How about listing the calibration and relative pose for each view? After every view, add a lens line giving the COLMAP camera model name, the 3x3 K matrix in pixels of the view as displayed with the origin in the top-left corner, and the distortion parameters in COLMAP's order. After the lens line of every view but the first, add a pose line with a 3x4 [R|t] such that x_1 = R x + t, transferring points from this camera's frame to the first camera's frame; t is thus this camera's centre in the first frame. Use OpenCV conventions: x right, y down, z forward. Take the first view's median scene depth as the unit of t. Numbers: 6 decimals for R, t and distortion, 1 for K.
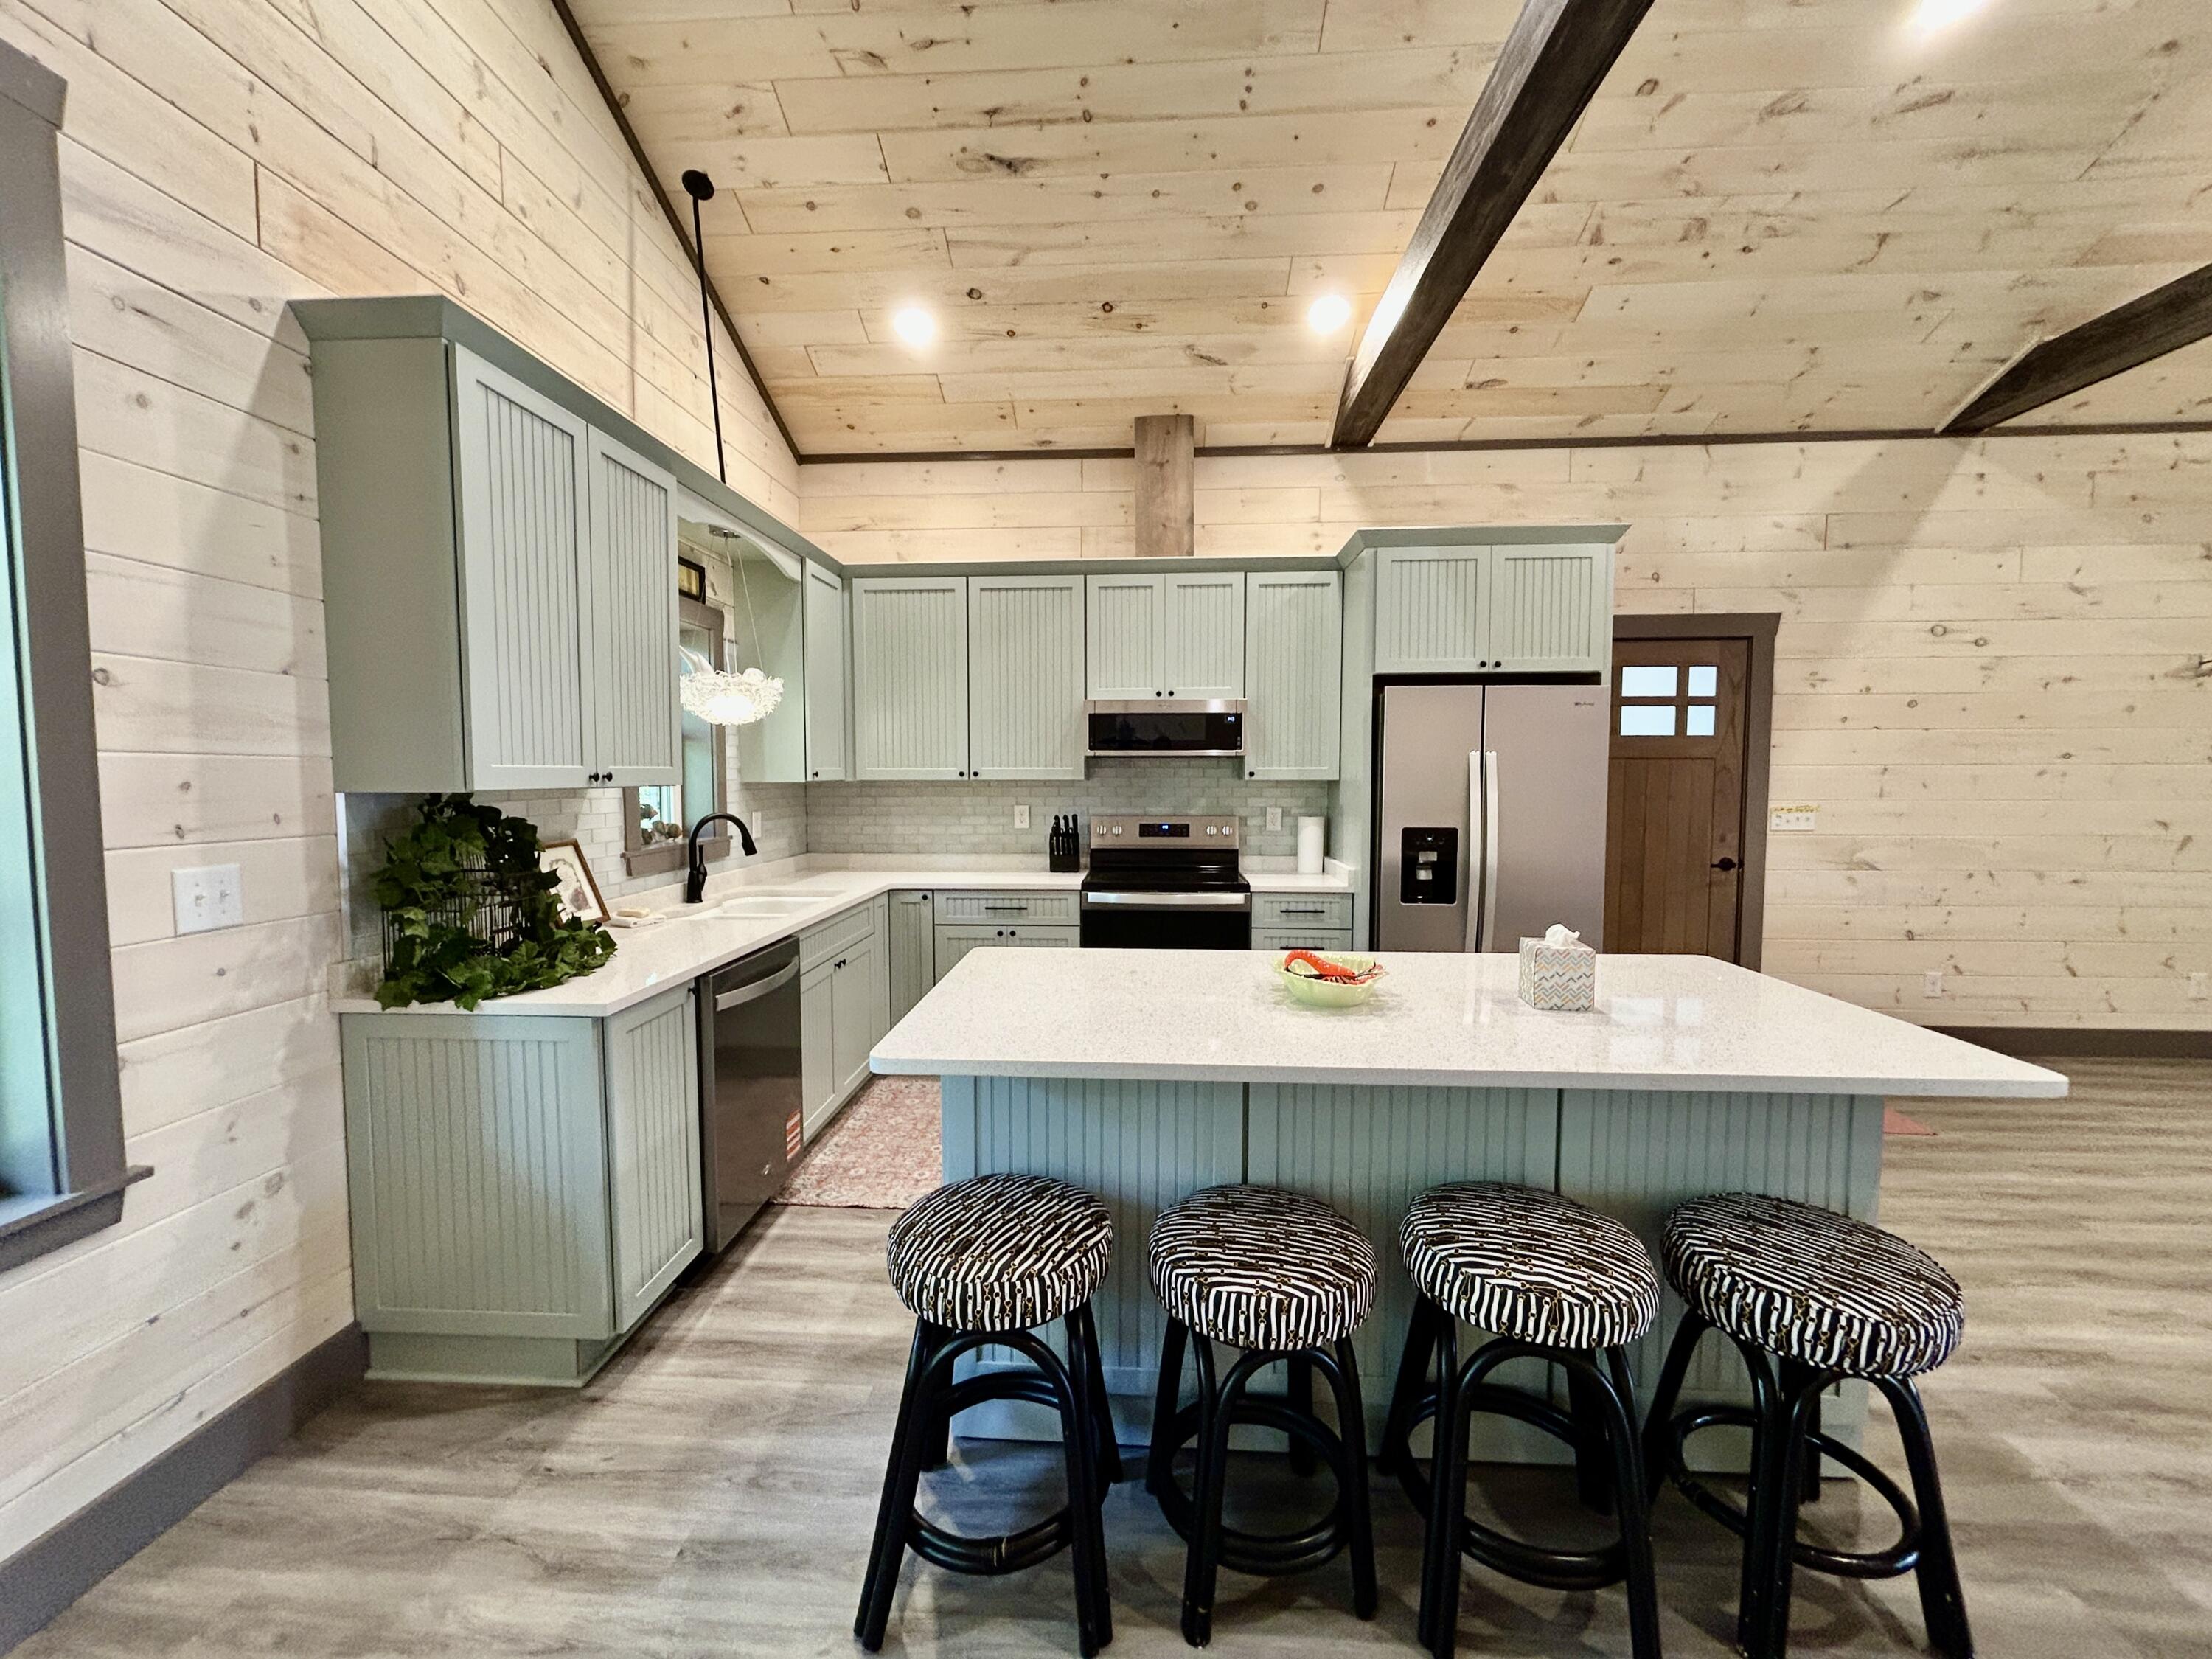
lens RADIAL K [[892.4, 0, 1092.9], [0, 892.4, 824.7], [0, 0, 1]] dist [-0.003442, 0.002698]
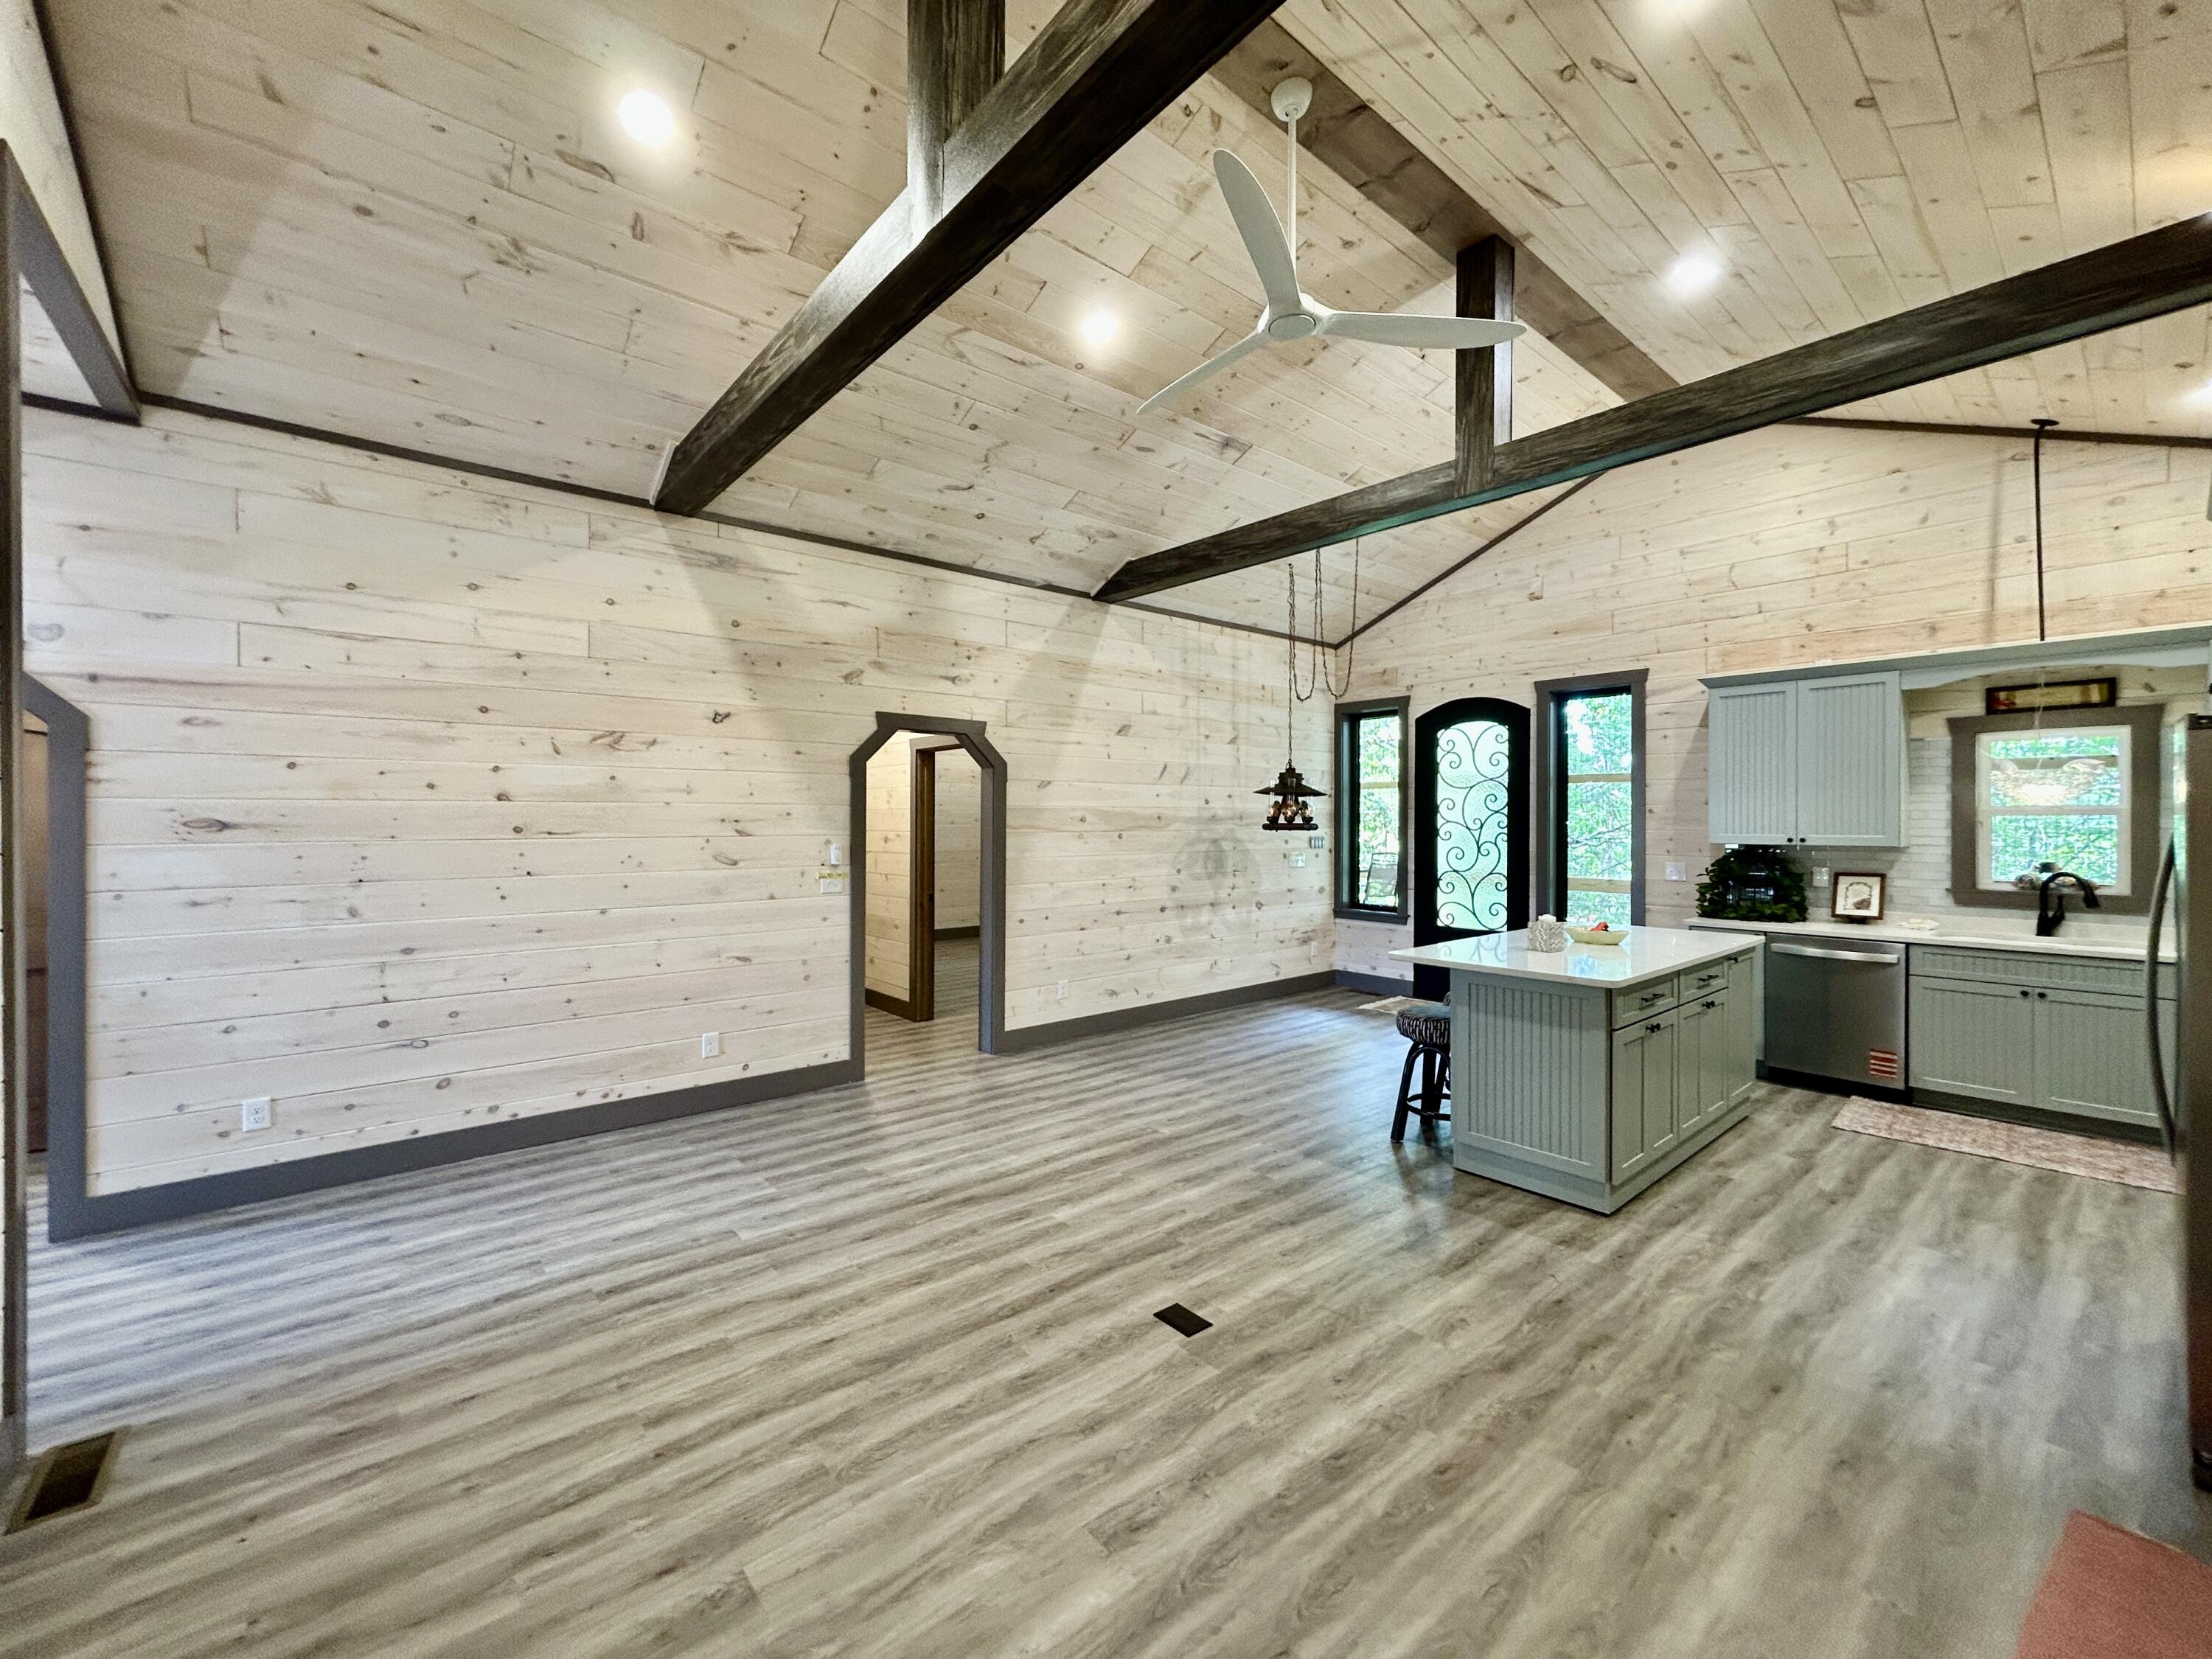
lens RADIAL K [[892.4, 0, 1096.1], [0, 892.4, 823.2], [0, 0, 1]] dist [-0.003442, 0.002698]
pose [[-0.726872, 0.003762, -0.686763, 1.254032], [-0.039260, 0.998122, 0.047020, -0.074634], [0.685650, 0.061140, -0.725359, 0.807844]]
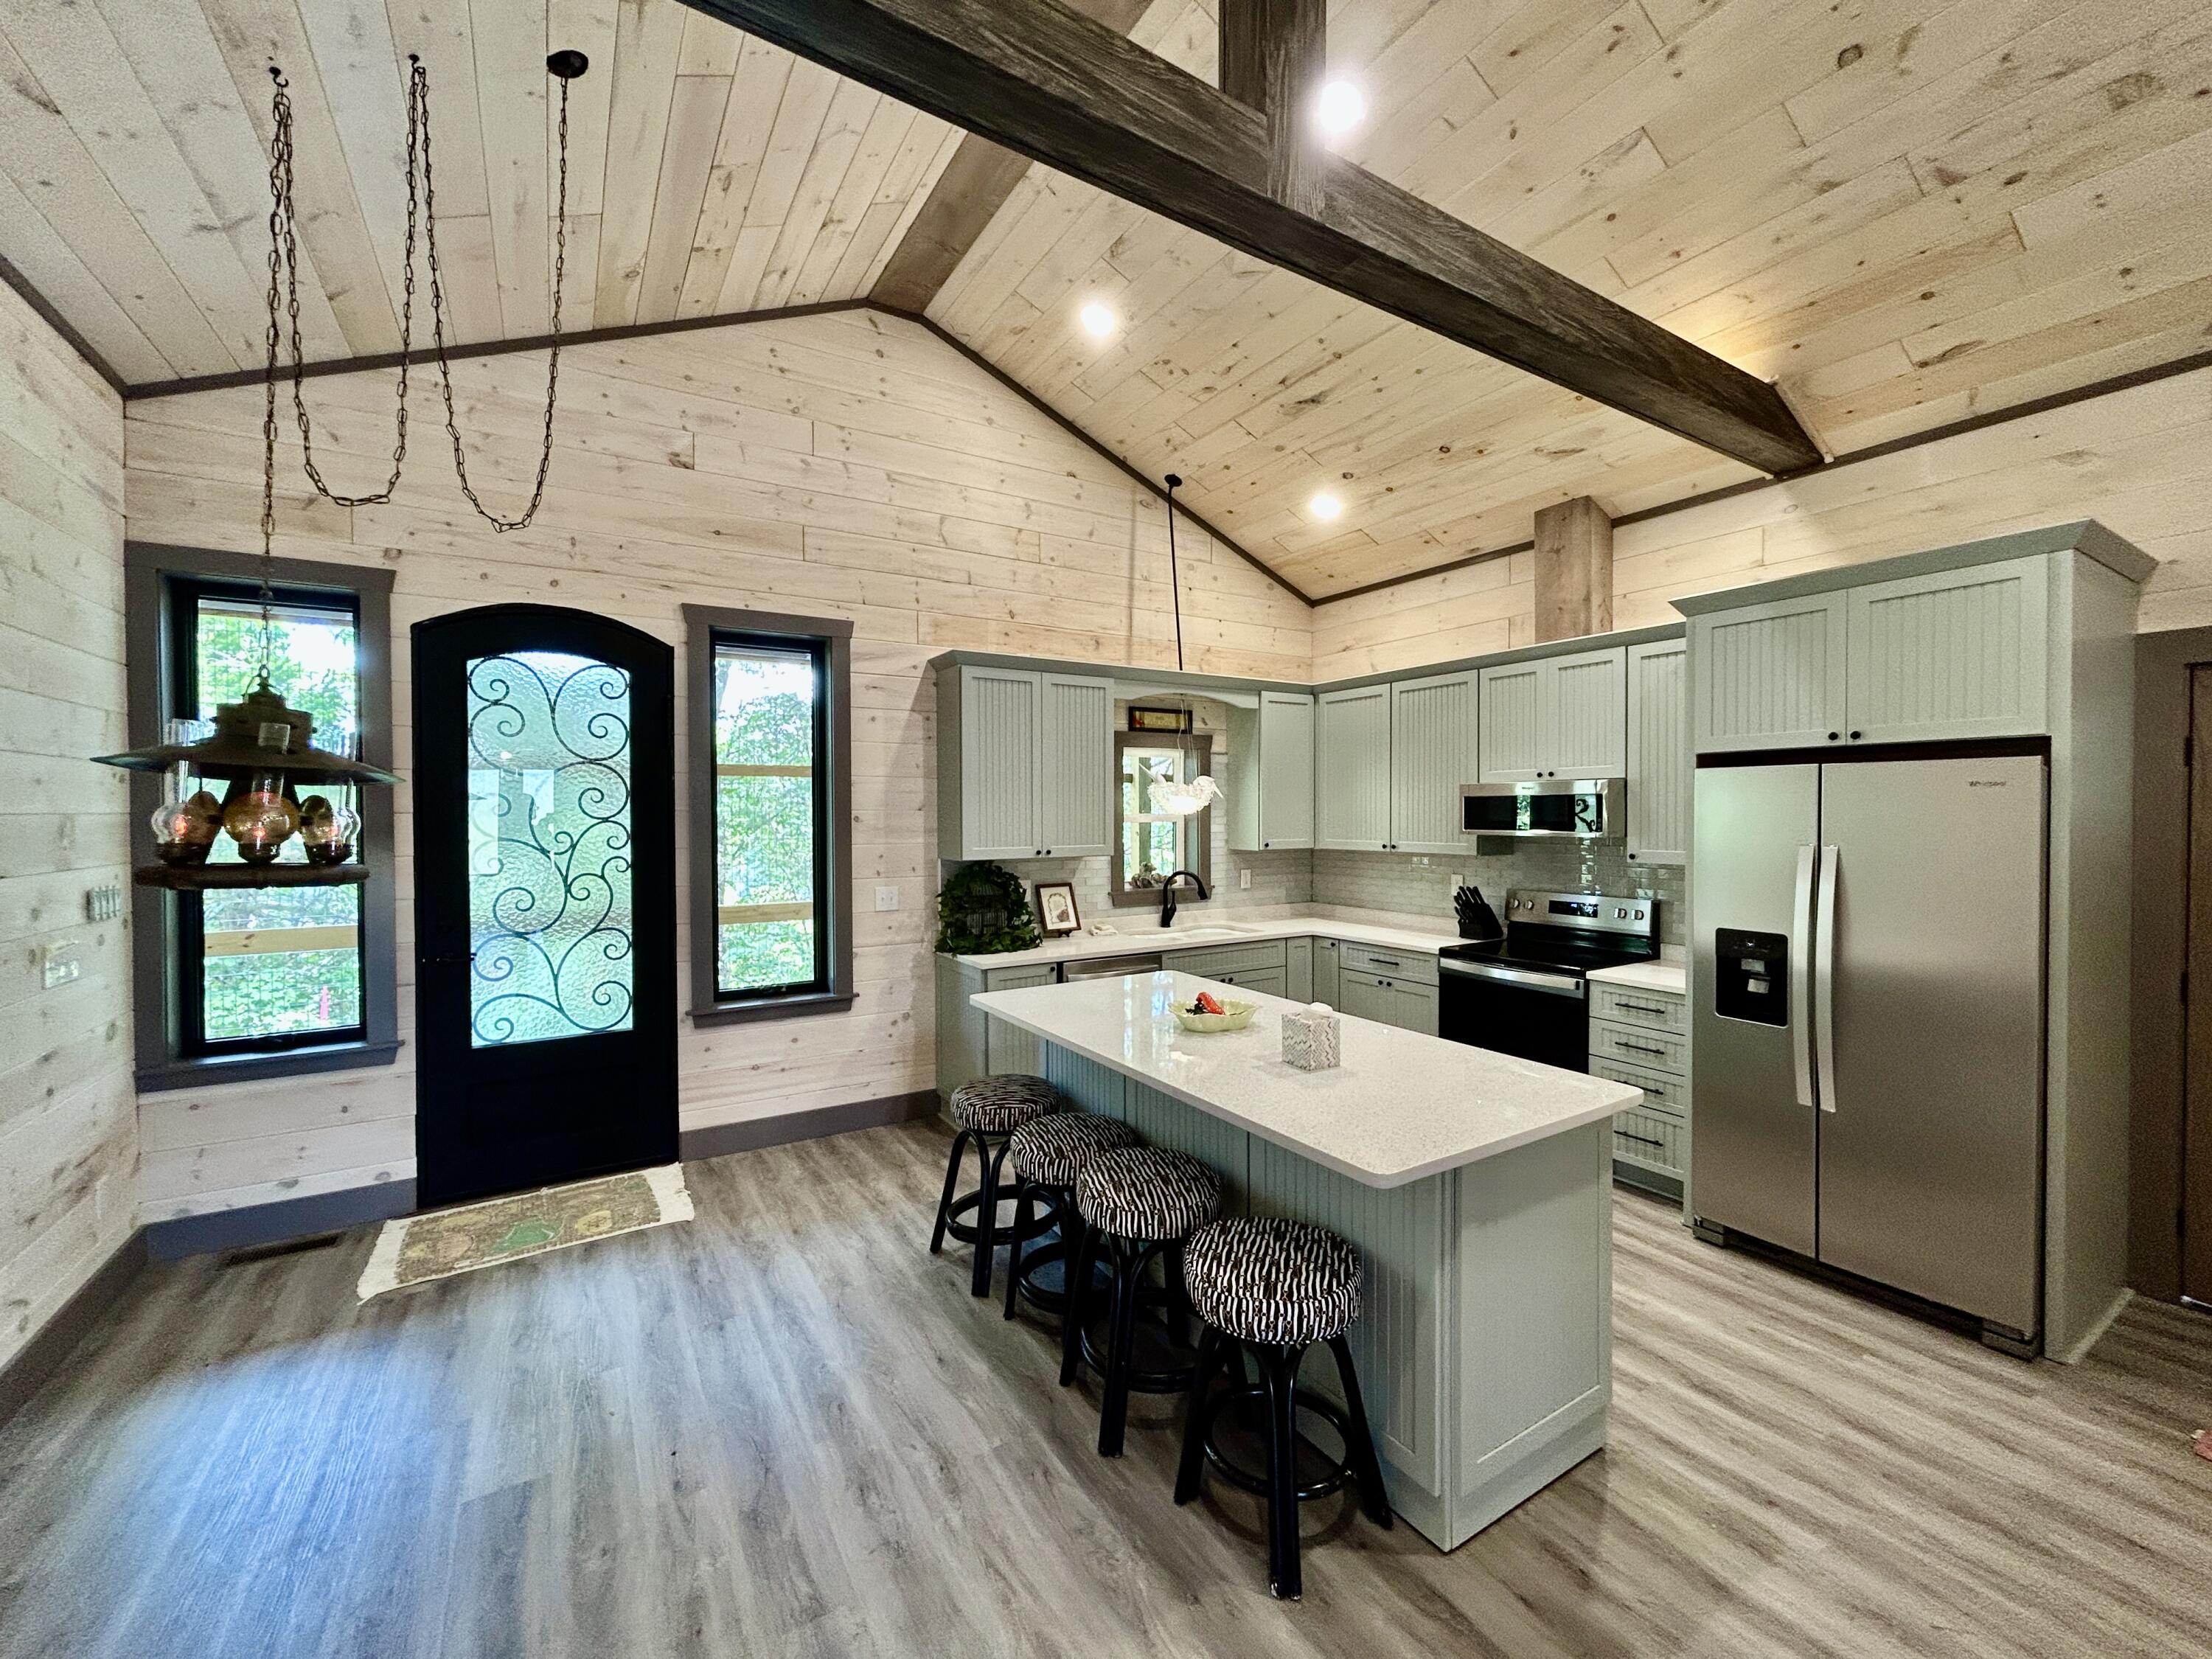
lens RADIAL K [[892.4, 0, 1095.4], [0, 892.4, 822.8], [0, 0, 1]] dist [-0.003442, 0.002698]
pose [[0.573248, 0.009716, -0.819324, 0.625803], [-0.045066, 0.998790, -0.019686, -0.048647], [0.818142, 0.048209, 0.572992, -0.006150]]
